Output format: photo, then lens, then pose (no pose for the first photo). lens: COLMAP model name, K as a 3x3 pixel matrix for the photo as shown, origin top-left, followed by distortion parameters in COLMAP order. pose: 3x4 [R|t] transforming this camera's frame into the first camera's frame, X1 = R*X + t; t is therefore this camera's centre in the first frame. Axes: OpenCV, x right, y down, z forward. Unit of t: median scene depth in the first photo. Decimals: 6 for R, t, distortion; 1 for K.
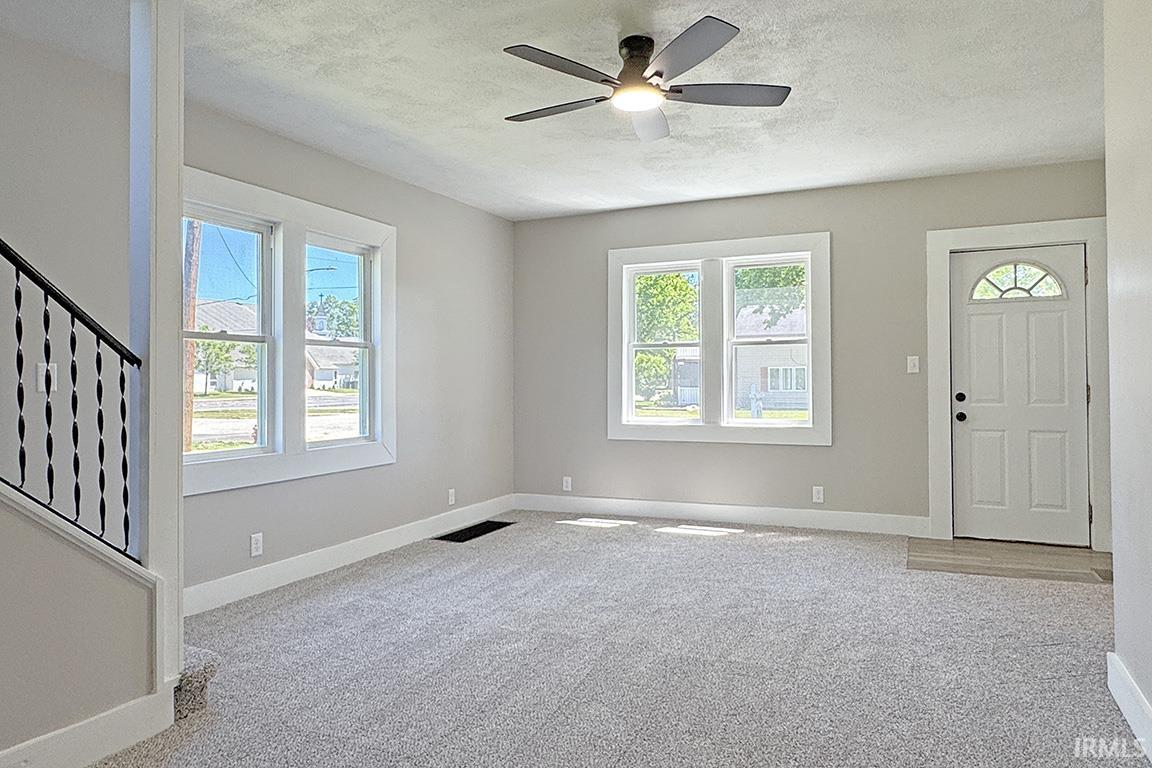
lens RADIAL K [[728.9, 0, 579.9], [0, 728.9, 374.7], [0, 0, 1]] dist [-0.003005, 0.004491]
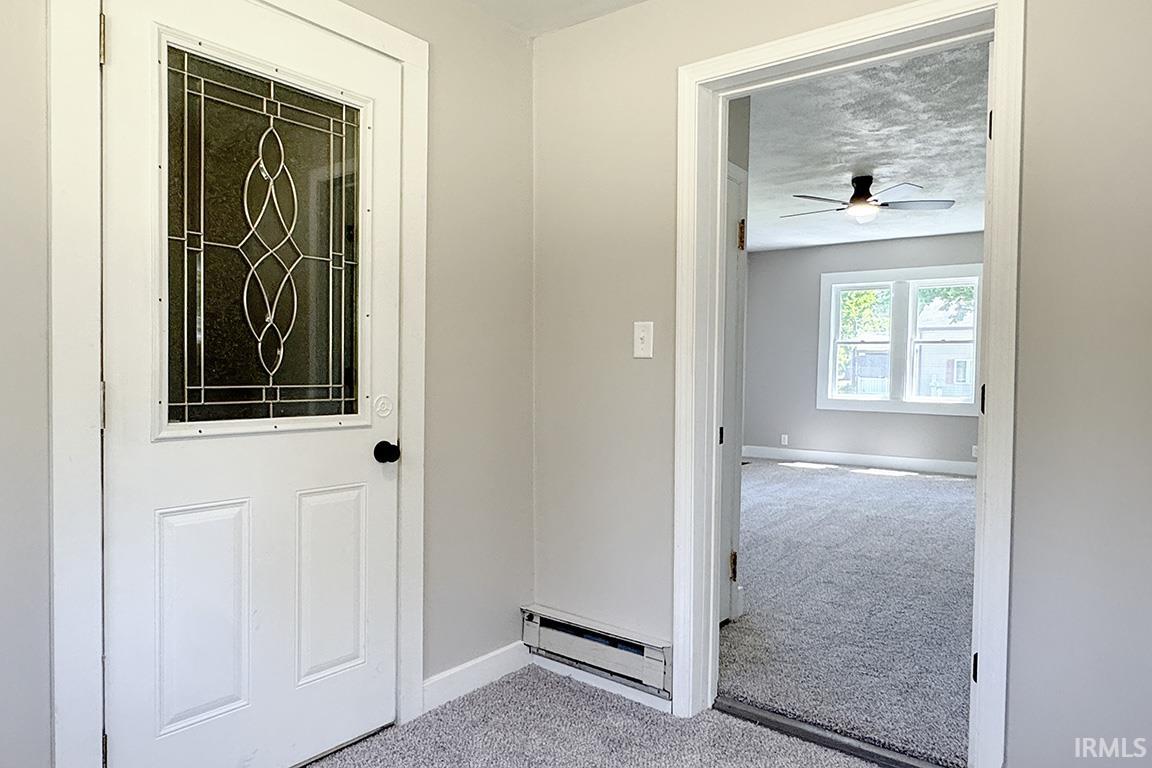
lens RADIAL K [[728.9, 0, 568.9], [0, 728.9, 391.7], [0, 0, 1]] dist [-0.003005, 0.004491]
pose [[0.971198, 0.029197, -0.236478, -0.108591], [-0.019582, 0.998887, 0.042907, 0.004883], [0.237468, -0.037041, 0.970689, -0.552836]]
